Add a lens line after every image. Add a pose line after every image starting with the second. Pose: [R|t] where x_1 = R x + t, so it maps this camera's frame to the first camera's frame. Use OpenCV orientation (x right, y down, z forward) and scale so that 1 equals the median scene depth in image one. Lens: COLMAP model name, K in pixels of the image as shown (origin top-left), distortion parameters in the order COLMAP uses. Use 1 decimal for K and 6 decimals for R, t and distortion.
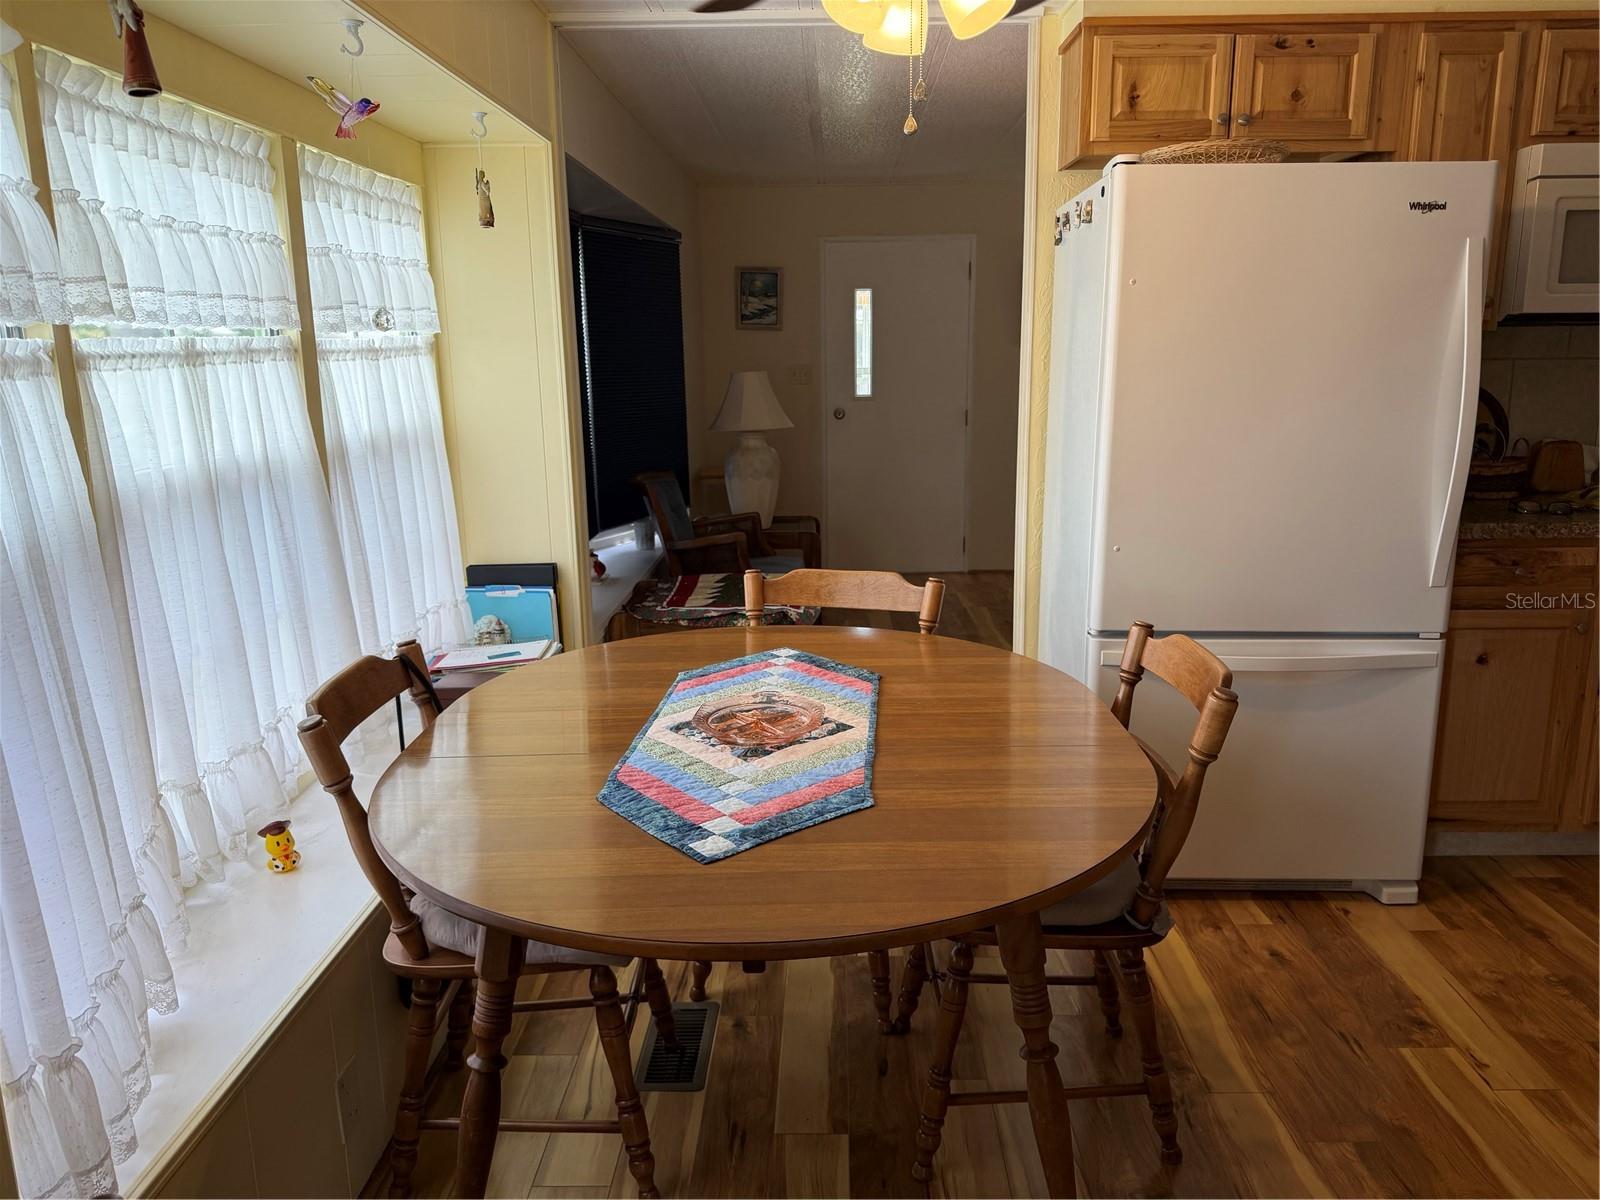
lens RADIAL K [[1119.7, 0, 800.0], [0, 1119.7, 600.0], [0, 0, 1]] dist [0.117960, -0.184388]
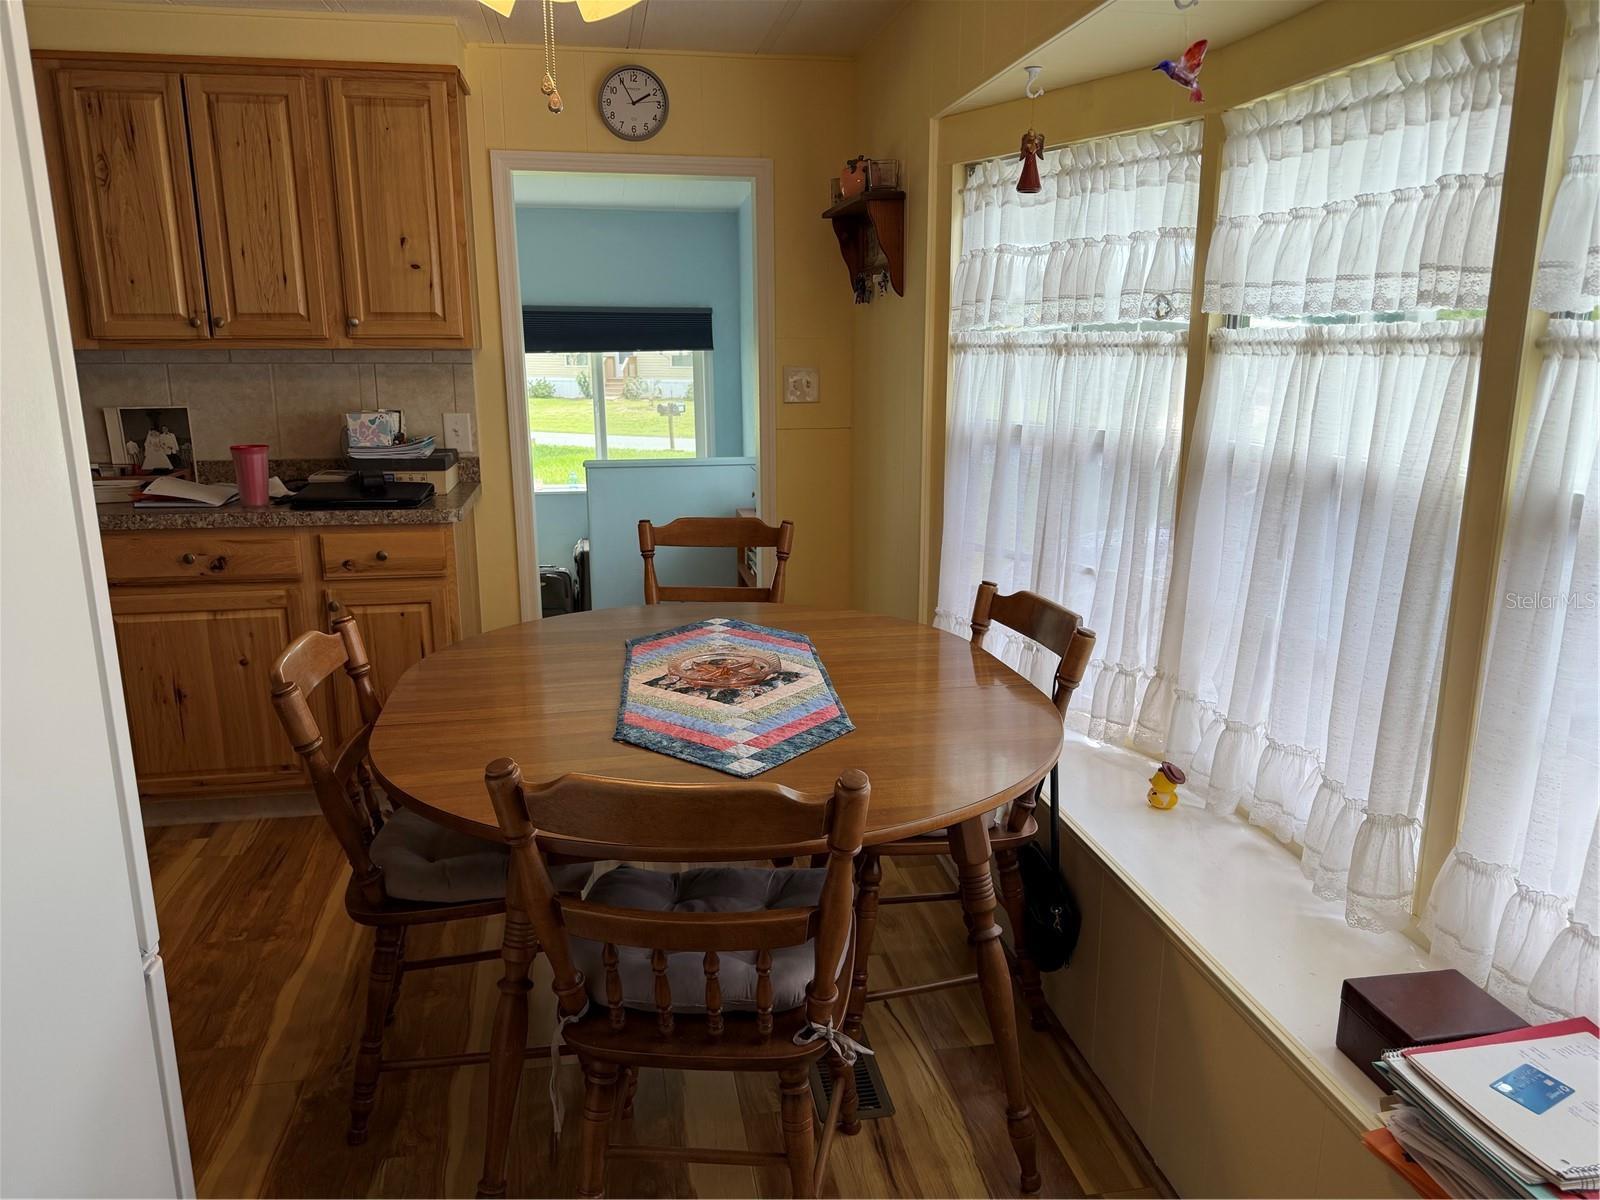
lens RADIAL K [[1119.7, 0, 800.0], [0, 1119.7, 600.0], [0, 0, 1]] dist [0.117960, -0.184388]
pose [[-0.978341, 0.059734, -0.198192, 0.108892], [-0.032318, 0.901640, 0.431277, -0.442523], [0.204460, 0.428341, -0.880182, 1.943644]]
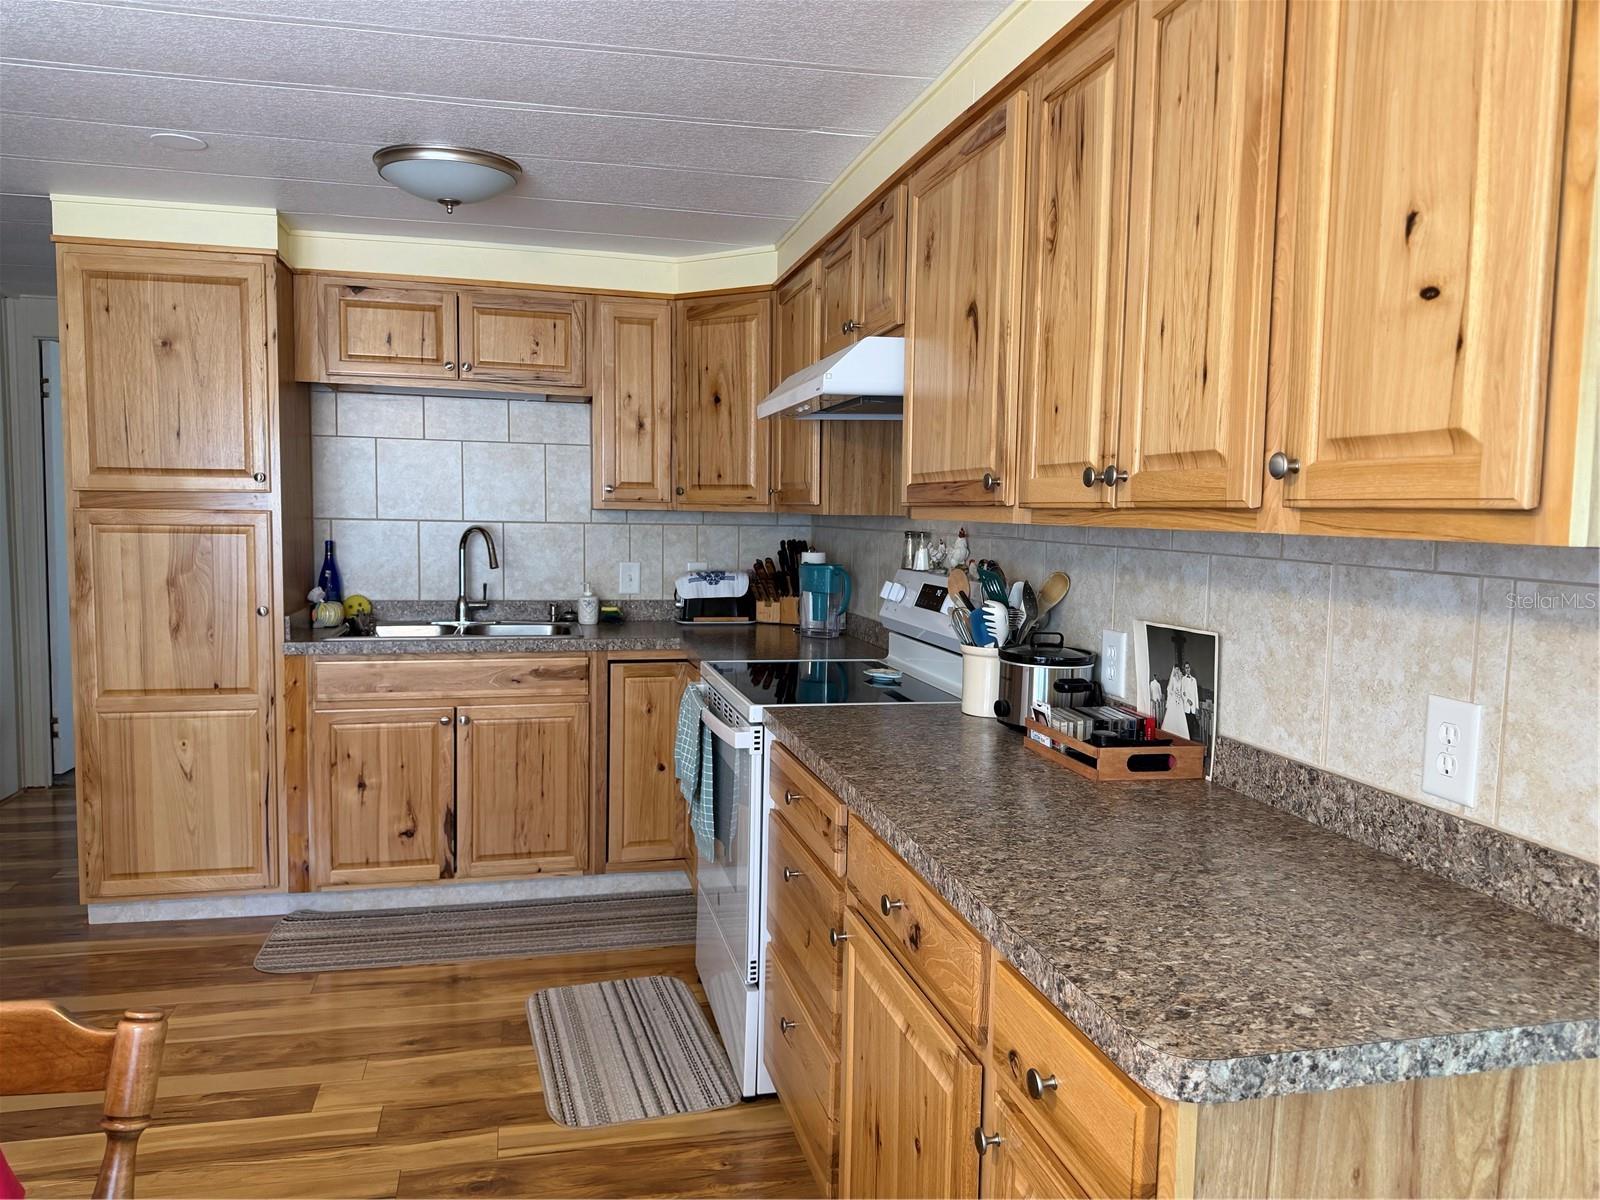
lens RADIAL K [[1119.7, 0, 800.0], [0, 1119.7, 600.0], [0, 0, 1]] dist [0.117960, -0.184388]
pose [[-0.263995, -0.071044, 0.961904, -0.041077], [0.200774, 0.971390, 0.126847, -0.262851], [-0.943396, 0.226613, -0.242178, 1.161934]]
